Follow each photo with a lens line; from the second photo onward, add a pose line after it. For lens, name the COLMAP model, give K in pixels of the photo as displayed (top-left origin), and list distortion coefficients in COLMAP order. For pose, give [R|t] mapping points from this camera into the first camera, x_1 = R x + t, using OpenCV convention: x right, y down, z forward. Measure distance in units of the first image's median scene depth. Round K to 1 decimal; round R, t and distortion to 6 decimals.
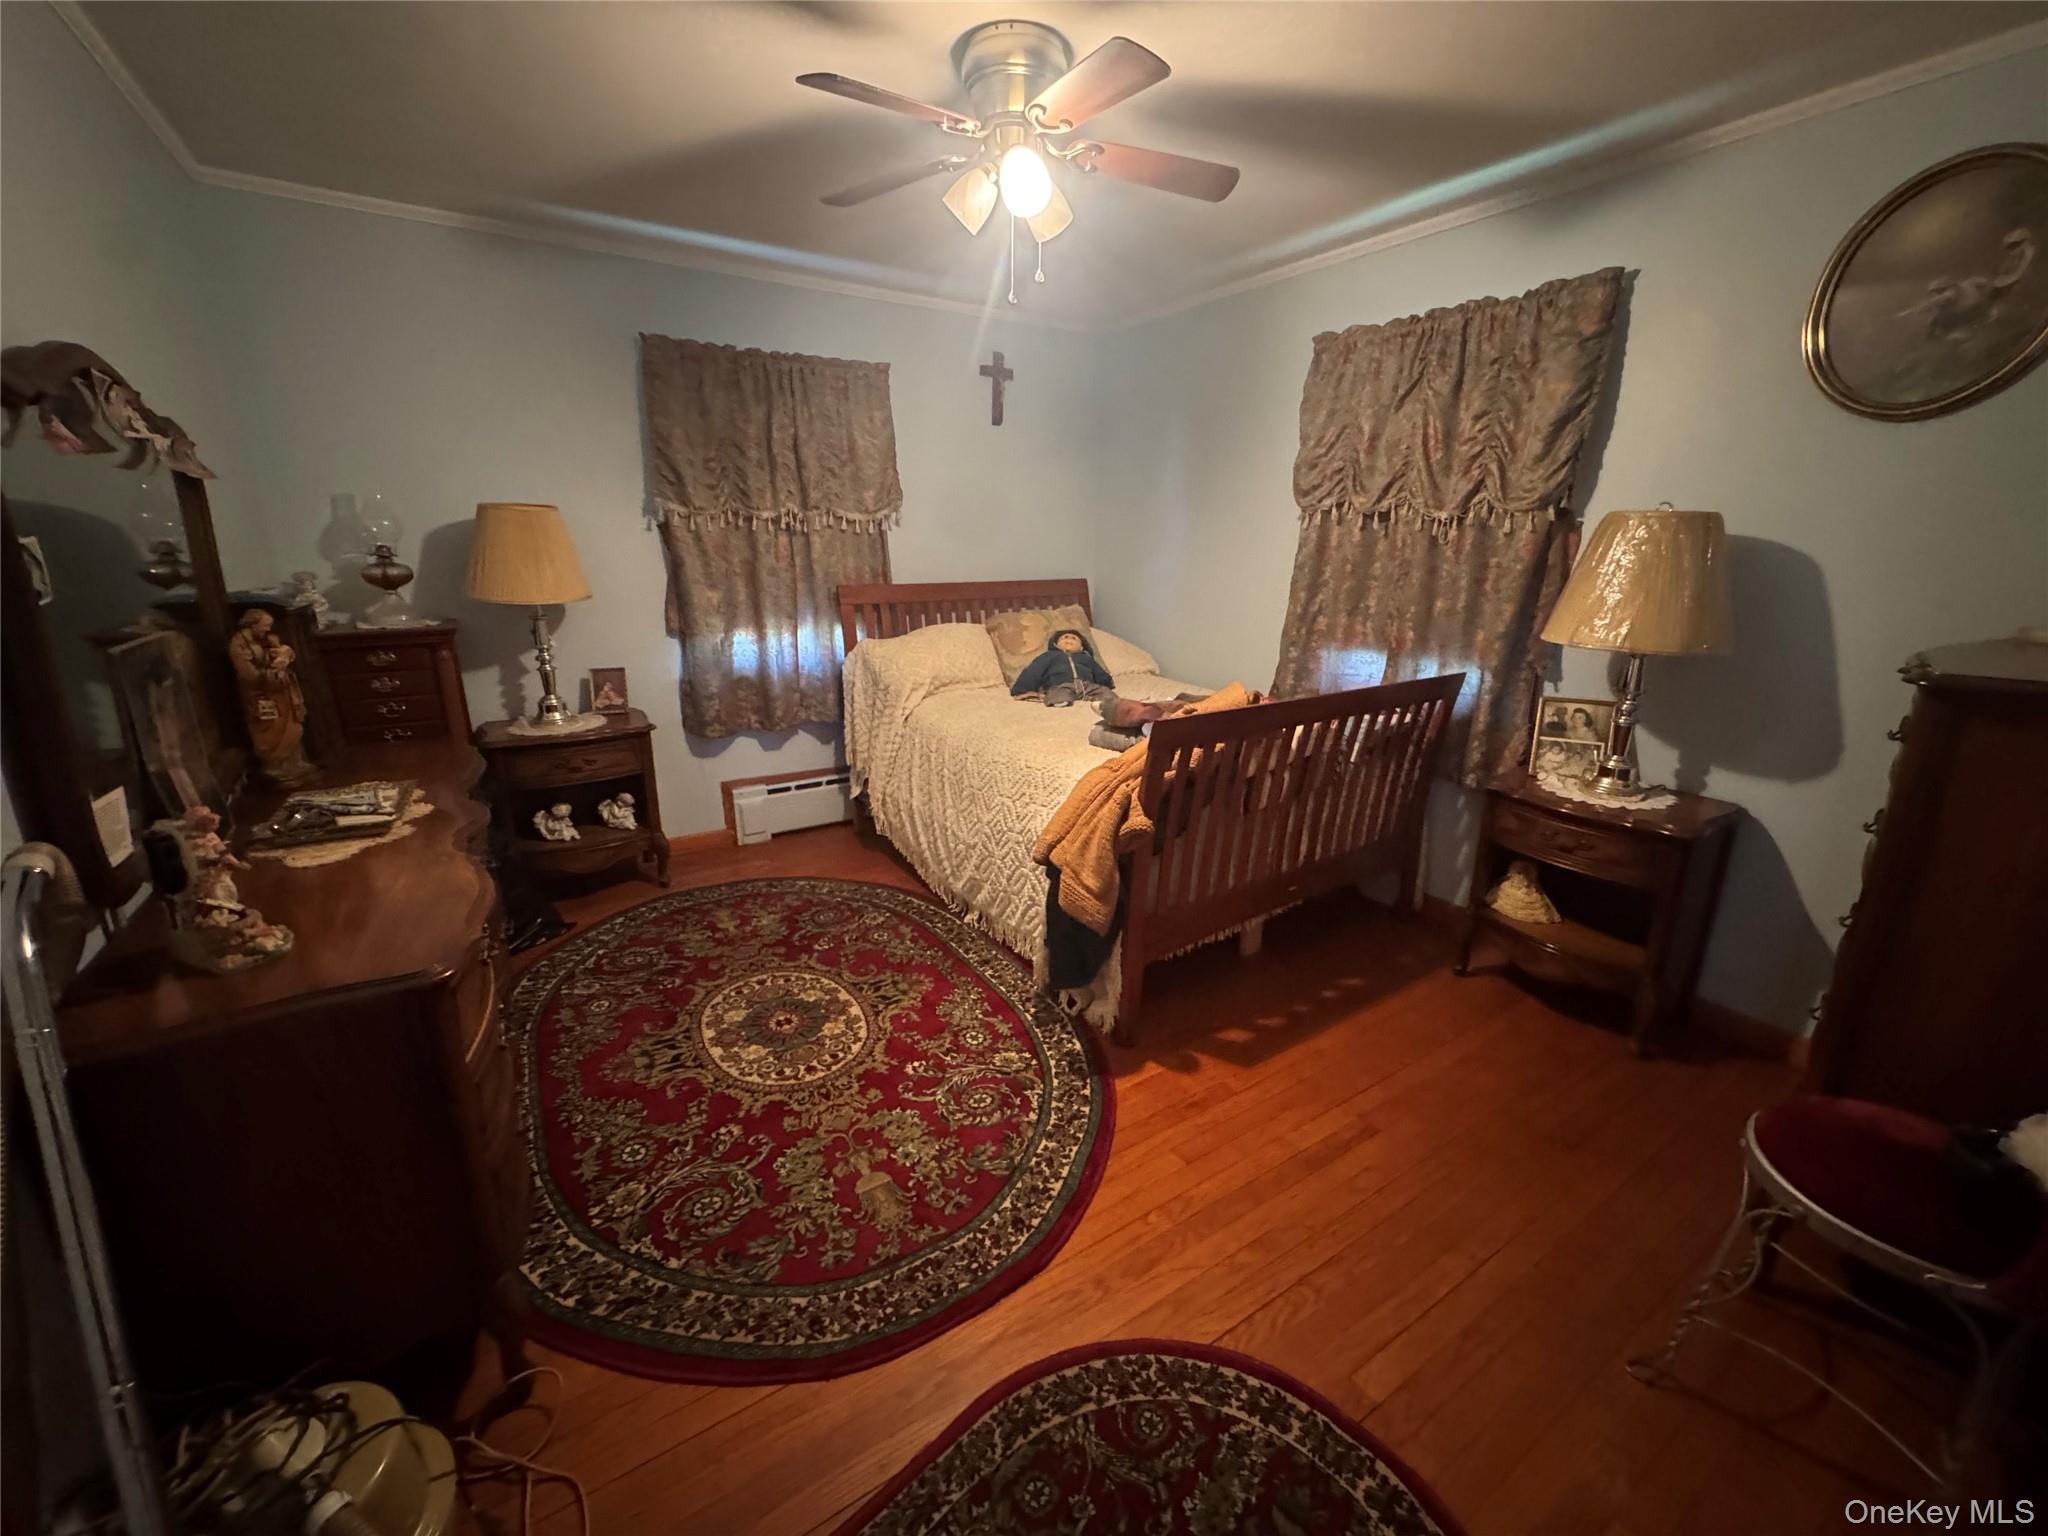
lens RADIAL K [[818.8, 0, 1022.9], [0, 818.8, 773.3], [0, 0, 1]] dist [-0.003834, -0.000038]
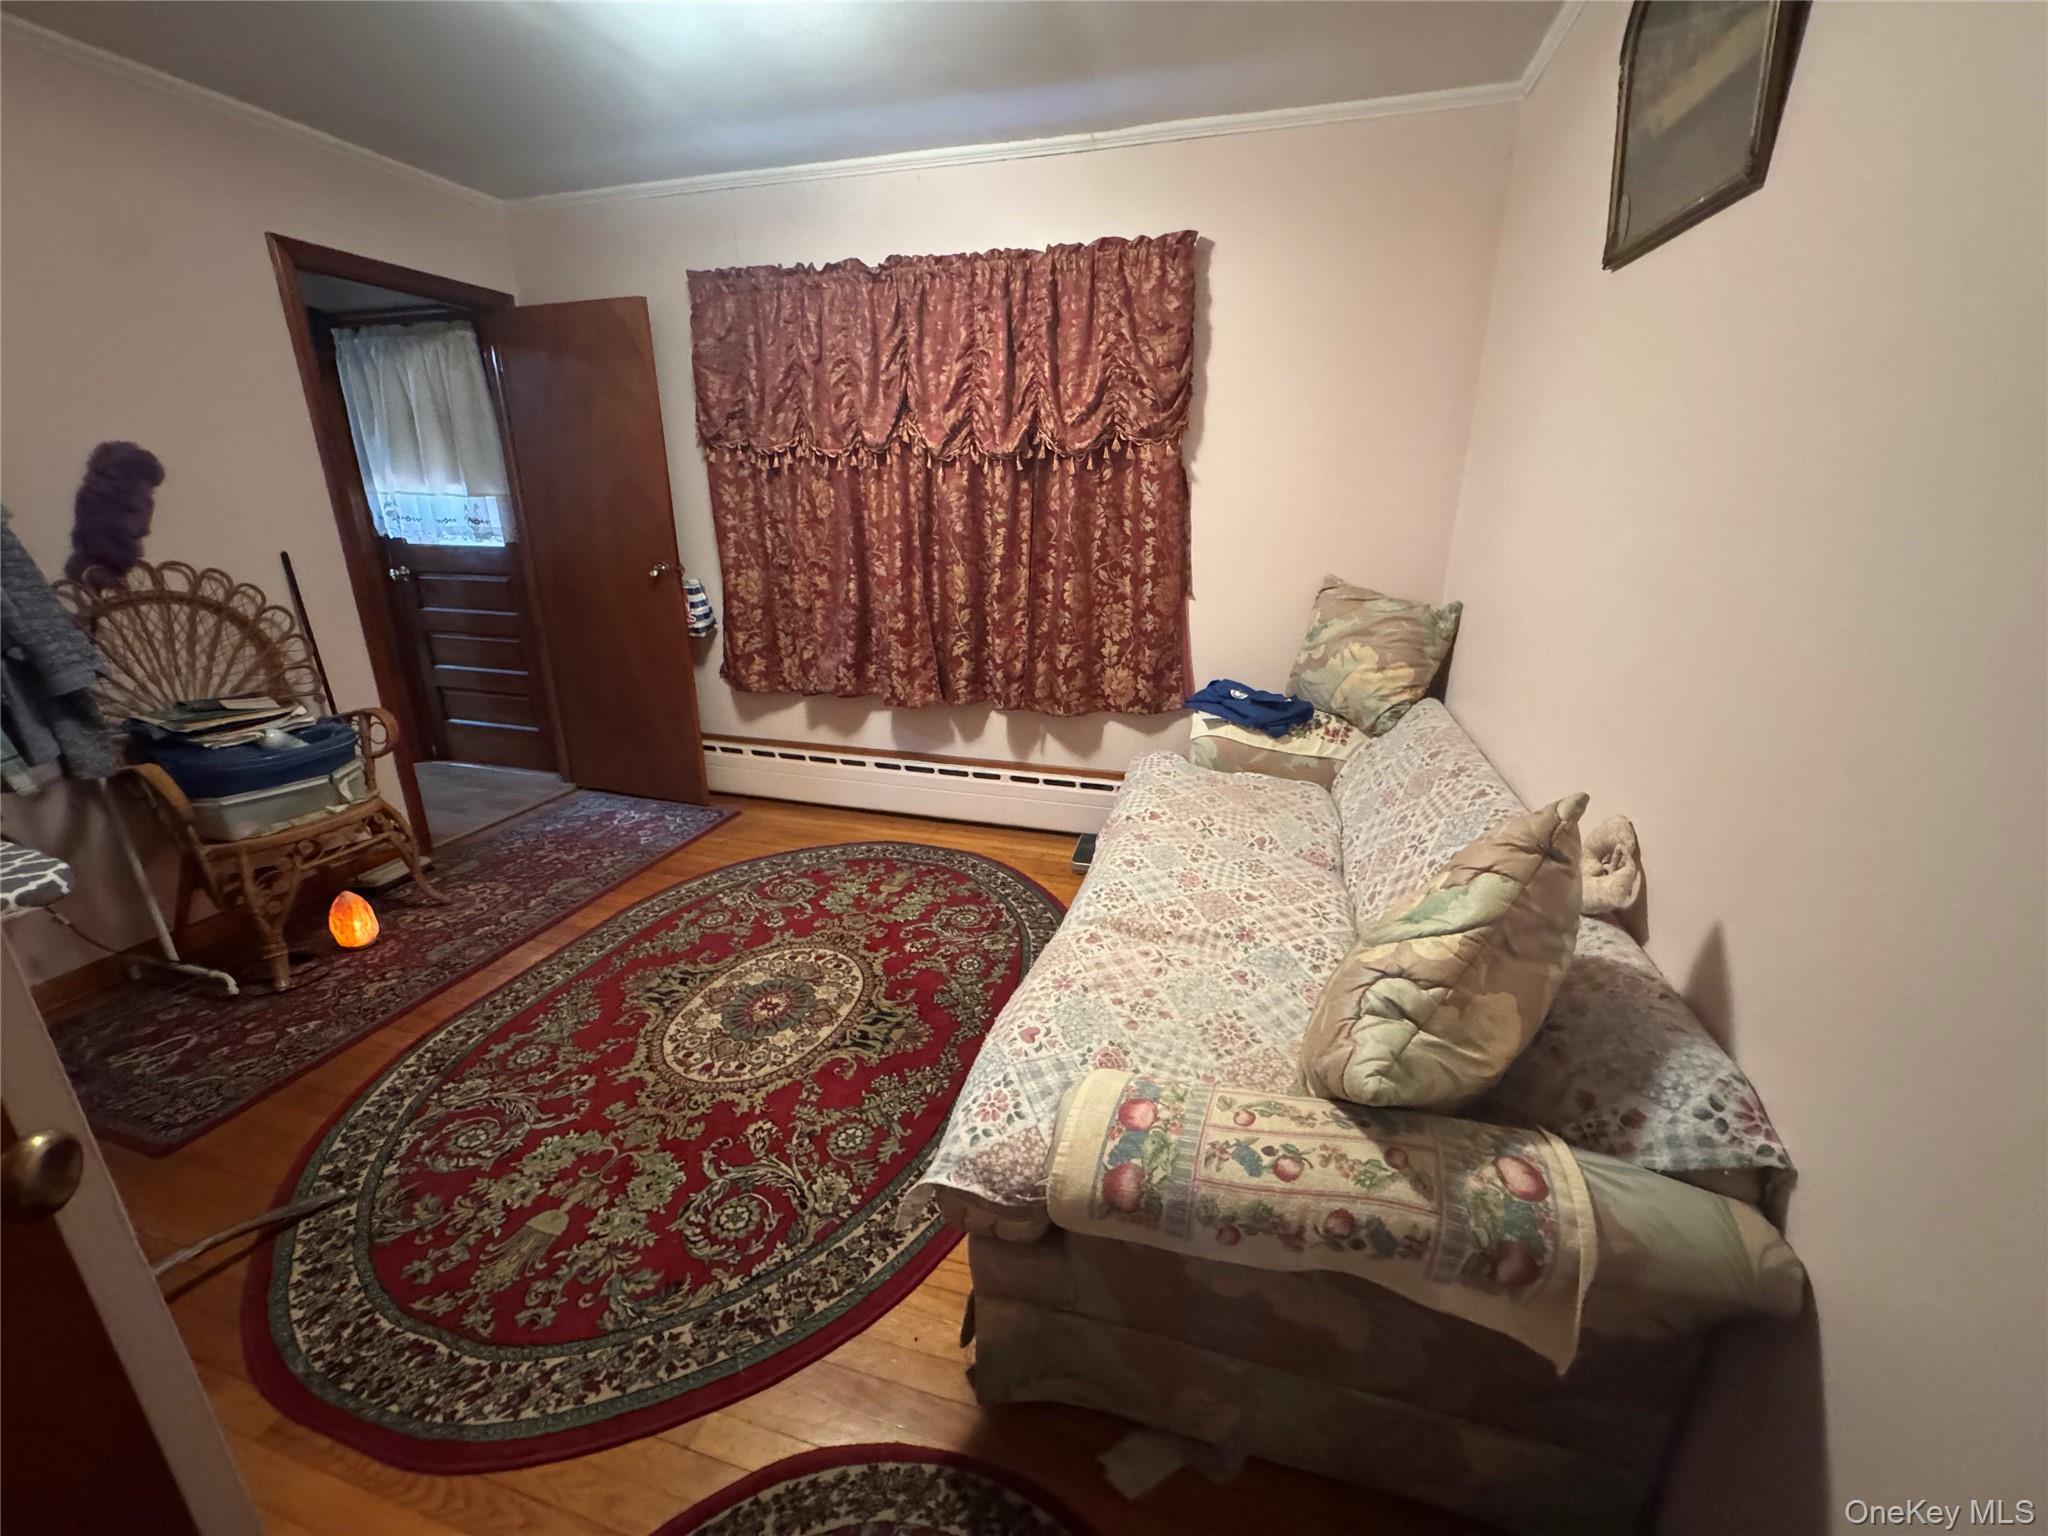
lens RADIAL K [[818.8, 0, 1022.9], [0, 818.8, 773.3], [0, 0, 1]] dist [-0.003834, -0.000038]
pose [[0.661239, 0.243524, -0.709549, 0.506315], [-0.208803, 0.968213, 0.137713, -0.142729], [0.720531, 0.057095, 0.691068, 0.575955]]
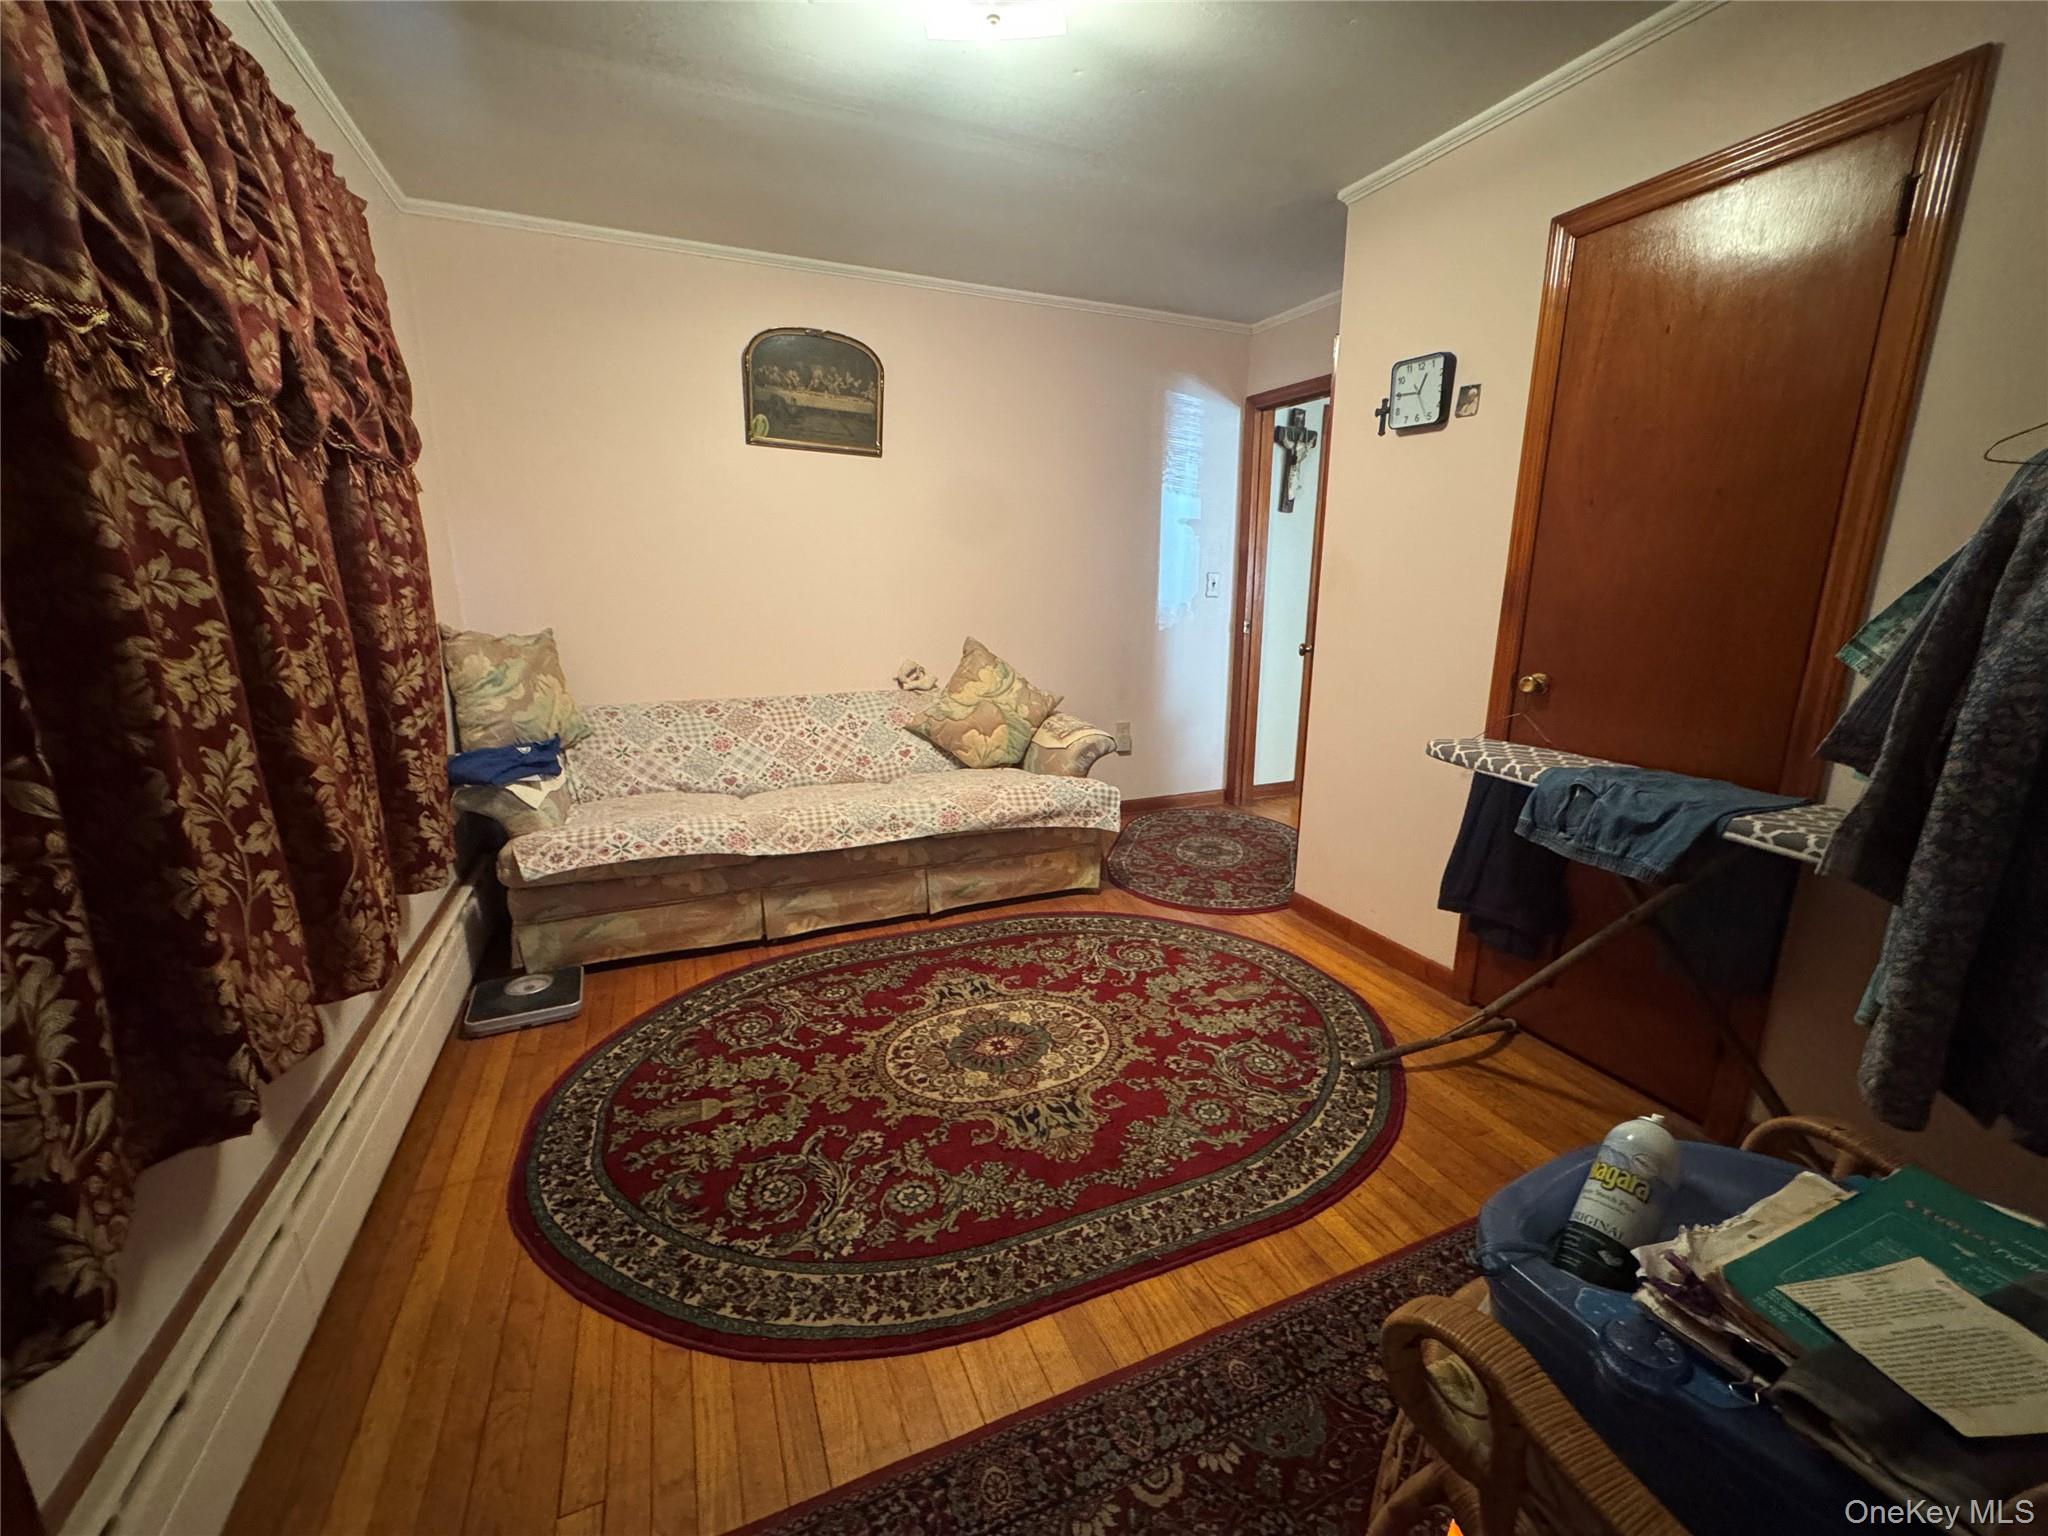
lens RADIAL K [[818.8, 0, 1022.9], [0, 818.8, 773.3], [0, 0, 1]] dist [-0.003834, -0.000038]
pose [[0.153271, -0.235485, 0.959716, -1.137301], [0.264999, 0.945414, 0.189654, -0.155630], [-0.951989, 0.225255, 0.207308, 0.746709]]
